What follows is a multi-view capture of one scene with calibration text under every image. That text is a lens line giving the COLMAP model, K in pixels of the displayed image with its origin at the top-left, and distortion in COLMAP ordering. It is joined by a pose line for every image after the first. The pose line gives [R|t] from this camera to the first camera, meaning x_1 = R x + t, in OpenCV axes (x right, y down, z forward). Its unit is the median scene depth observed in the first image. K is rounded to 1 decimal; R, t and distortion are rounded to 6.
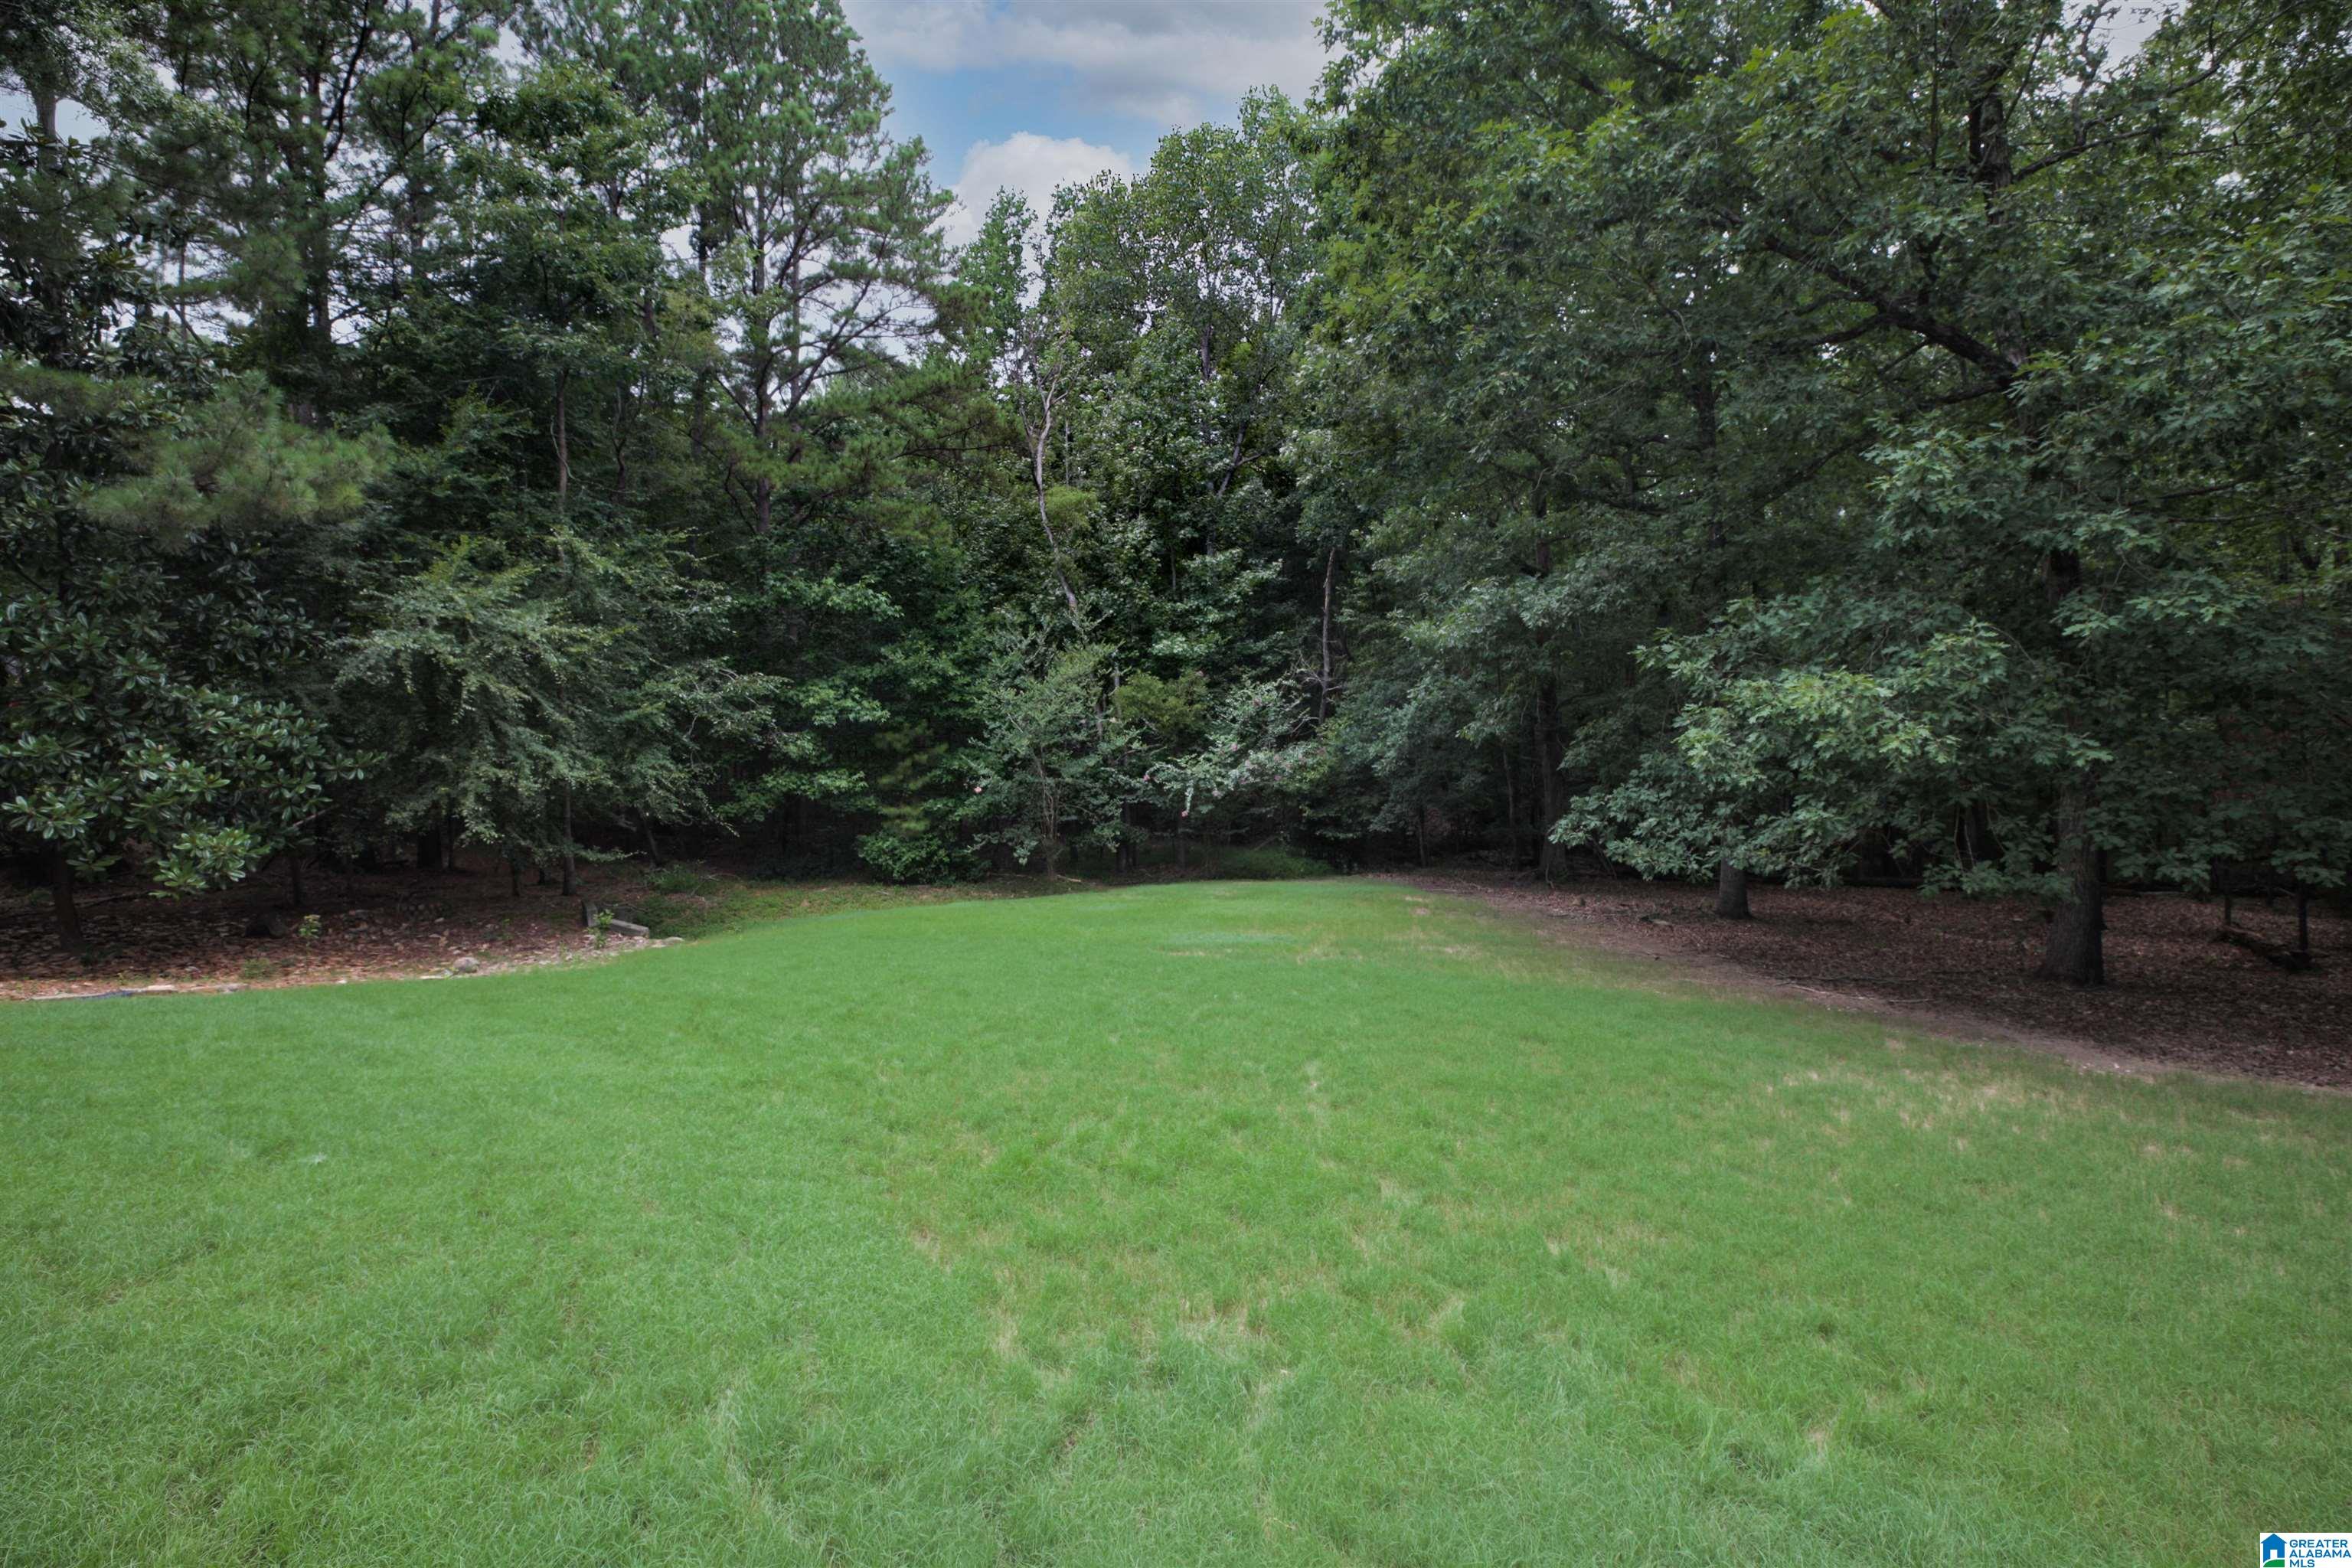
lens RADIAL K [[1082.5, 0, 1182.3], [0, 1082.5, 791.0], [0, 0, 1]] dist [-0.036292, 0.009321]
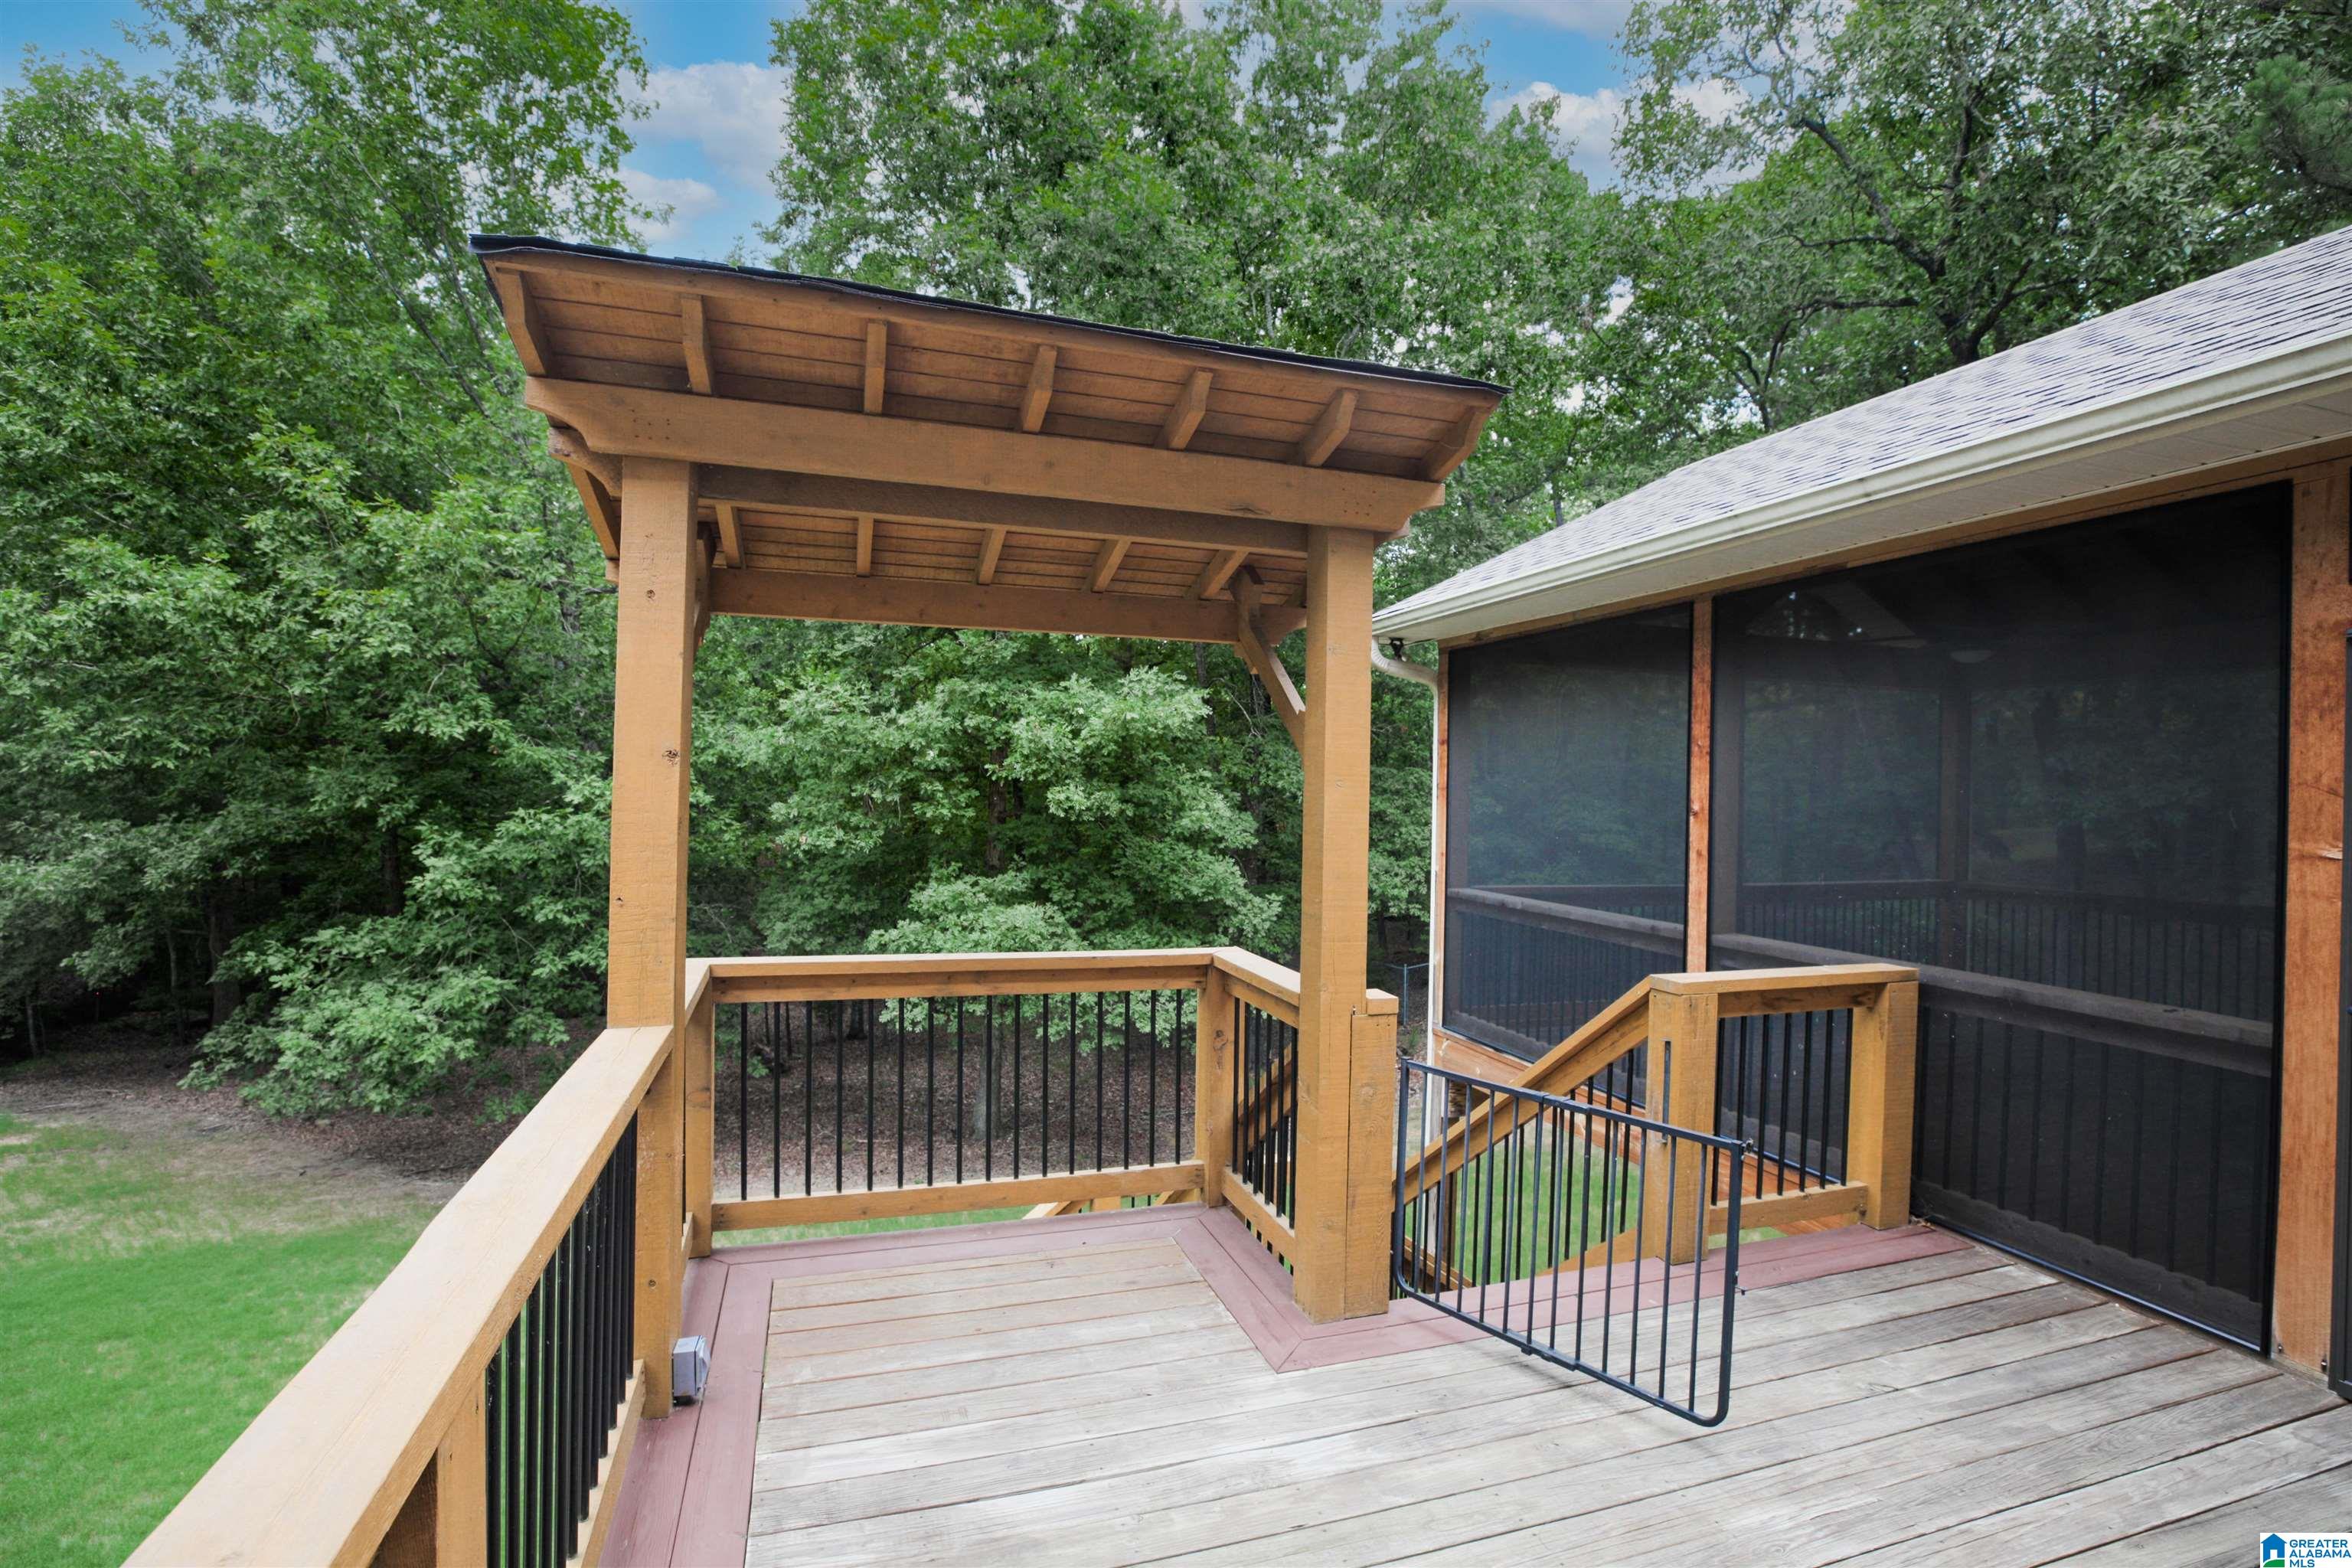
lens RADIAL K [[1082.5, 0, 1182.3], [0, 1082.5, 791.0], [0, 0, 1]] dist [-0.036292, 0.009321]
pose [[0.509371, 0.020016, 0.860314, -0.079496], [0.029702, 0.998725, -0.040822, -0.267061], [-0.860034, 0.046346, 0.508127, -0.590833]]
